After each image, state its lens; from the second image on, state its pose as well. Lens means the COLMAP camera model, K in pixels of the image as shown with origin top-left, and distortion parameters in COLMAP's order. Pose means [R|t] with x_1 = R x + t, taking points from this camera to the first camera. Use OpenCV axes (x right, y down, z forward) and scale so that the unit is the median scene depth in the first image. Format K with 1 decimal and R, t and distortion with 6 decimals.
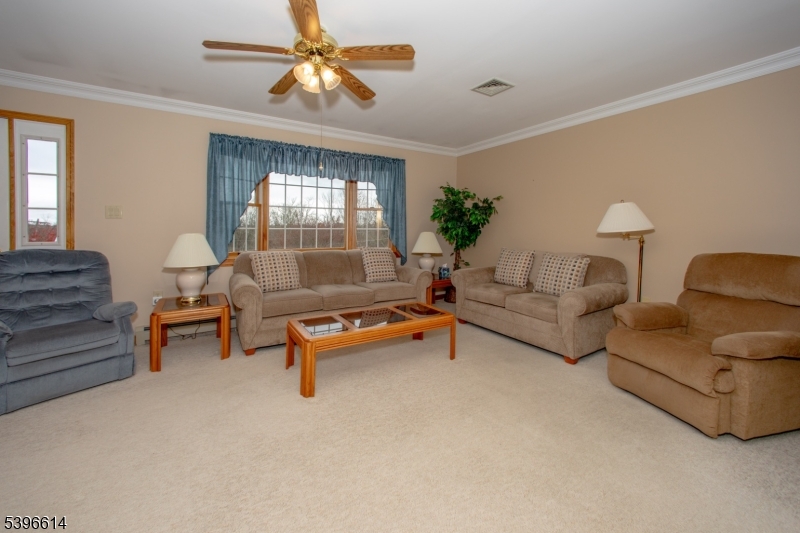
lens RADIAL K [[334.5, 0, 398.0], [0, 334.5, 226.3], [0, 0, 1]] dist [0.012409, -0.000231]
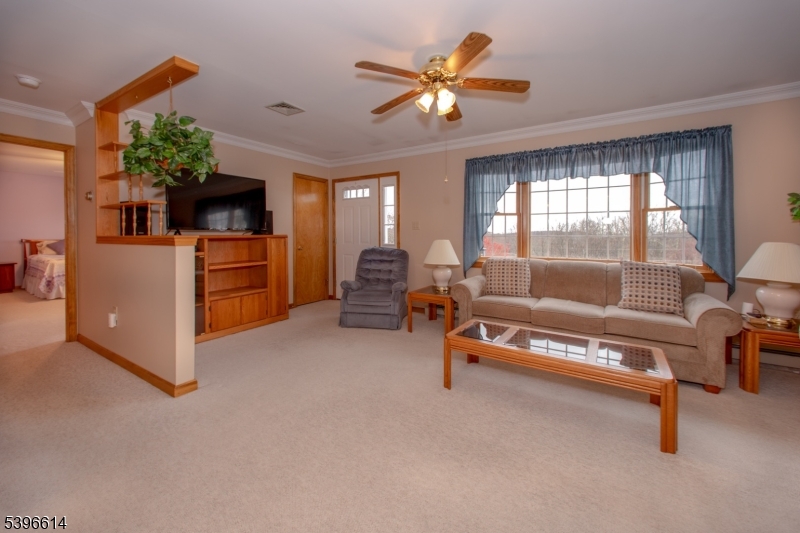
lens RADIAL K [[325.3, 0, 396.6], [0, 325.3, 228.9], [0, 0, 1]] dist [0.000894, -0.000055]
pose [[0.416494, -0.019769, -0.908923, 0.509372], [0.003549, 0.999791, -0.020120, 0.004837], [0.909131, 0.005154, 0.416477, 0.315895]]
